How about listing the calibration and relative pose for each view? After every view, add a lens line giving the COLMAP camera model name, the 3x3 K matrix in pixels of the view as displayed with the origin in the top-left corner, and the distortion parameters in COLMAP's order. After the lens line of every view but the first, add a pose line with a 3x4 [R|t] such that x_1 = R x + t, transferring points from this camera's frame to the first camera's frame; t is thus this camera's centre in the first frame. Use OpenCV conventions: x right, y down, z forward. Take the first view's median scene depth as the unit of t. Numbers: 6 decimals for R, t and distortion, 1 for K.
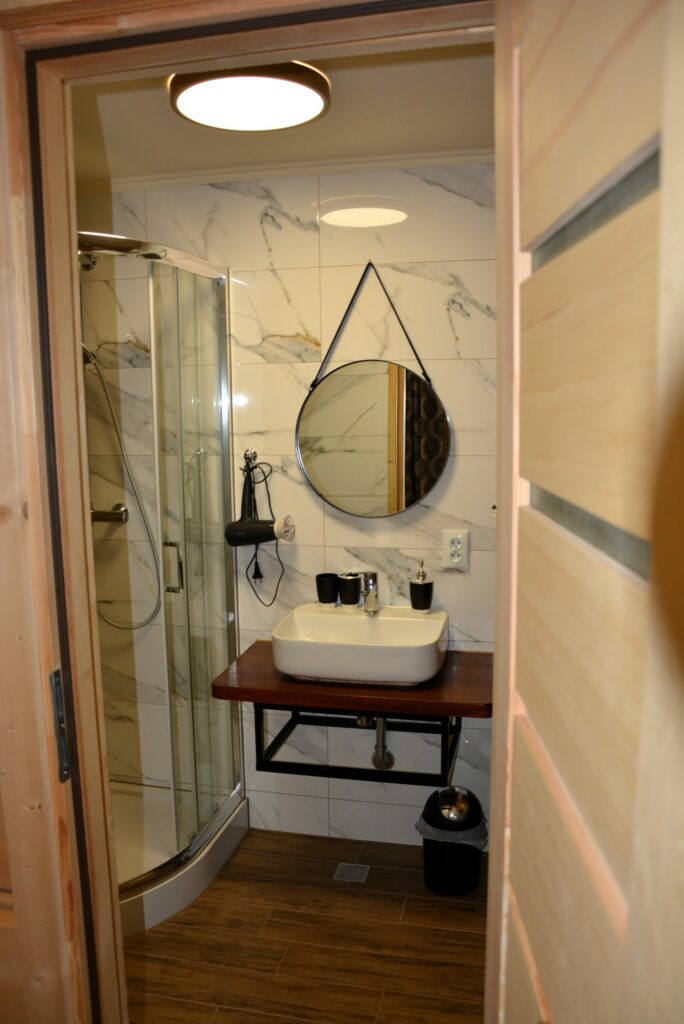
lens RADIAL K [[804.6, 0, 357.6], [0, 804.6, 520.8], [0, 0, 1]] dist [-0.147533, 0.118581]
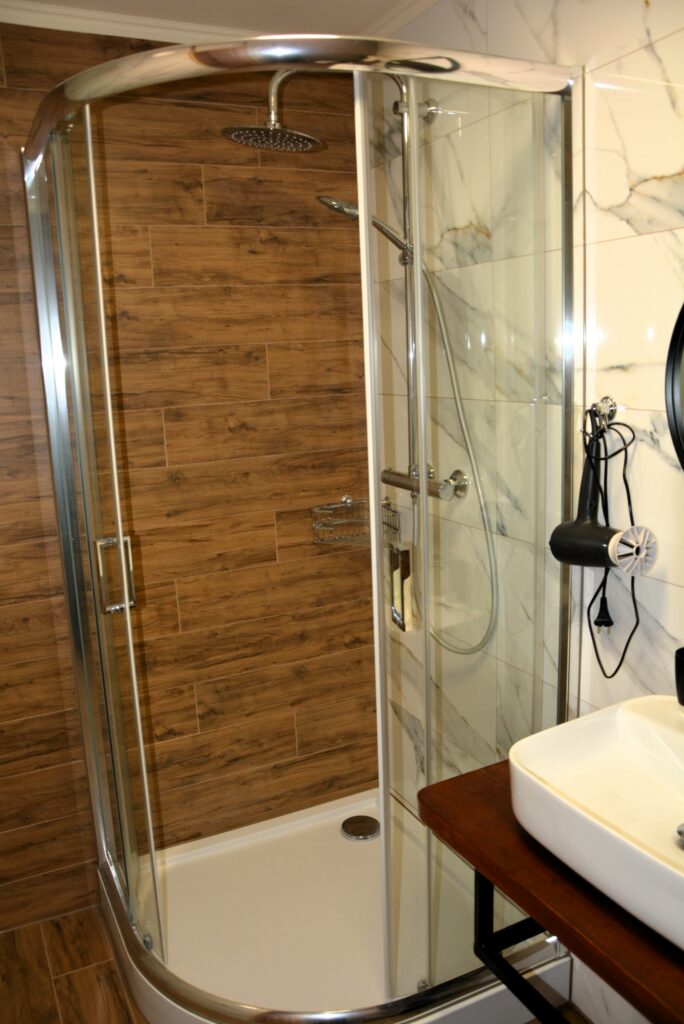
lens RADIAL K [[836.8, 0, 342.9], [0, 836.8, 522.7], [0, 0, 1]] dist [-0.149062, 0.139510]
pose [[0.672053, 0.133998, -0.728278, 0.172531], [-0.075522, 0.990766, 0.112602, -0.054190], [0.736642, -0.020673, 0.675967, 0.484193]]
